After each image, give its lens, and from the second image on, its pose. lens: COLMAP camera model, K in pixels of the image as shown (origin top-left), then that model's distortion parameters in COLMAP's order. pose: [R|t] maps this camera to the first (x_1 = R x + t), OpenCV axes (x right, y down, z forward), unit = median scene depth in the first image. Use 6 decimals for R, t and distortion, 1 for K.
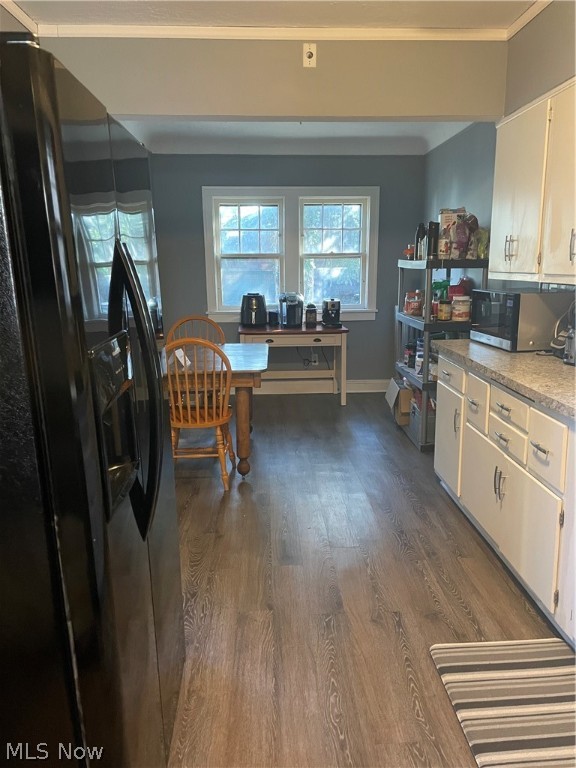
lens RADIAL K [[589.9, 0, 289.3], [0, 589.9, 385.0], [0, 0, 1]] dist [-0.003663, -0.001625]
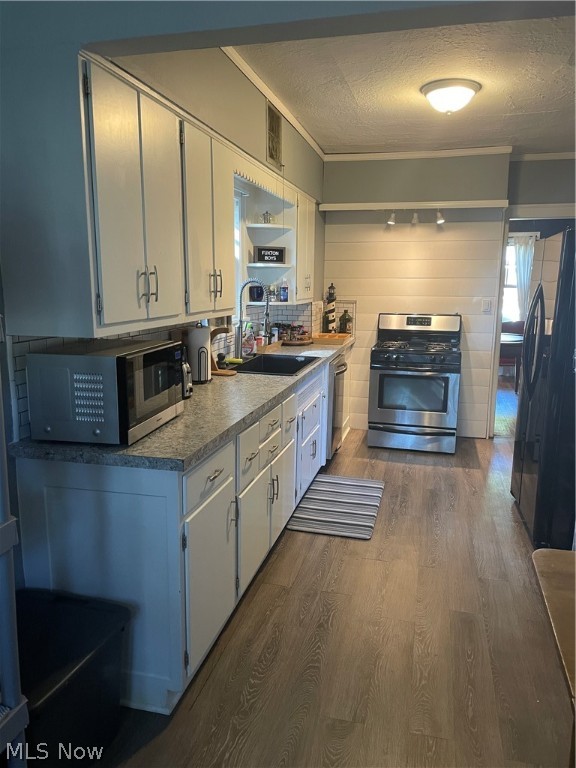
lens RADIAL K [[589.9, 0, 287.6], [0, 589.9, 385.6], [0, 0, 1]] dist [-0.003663, -0.001625]
pose [[-0.959091, -0.033877, 0.281064, 0.018151], [0.075675, 0.926007, 0.369843, -0.416885], [-0.272797, 0.375982, -0.885562, 1.842119]]
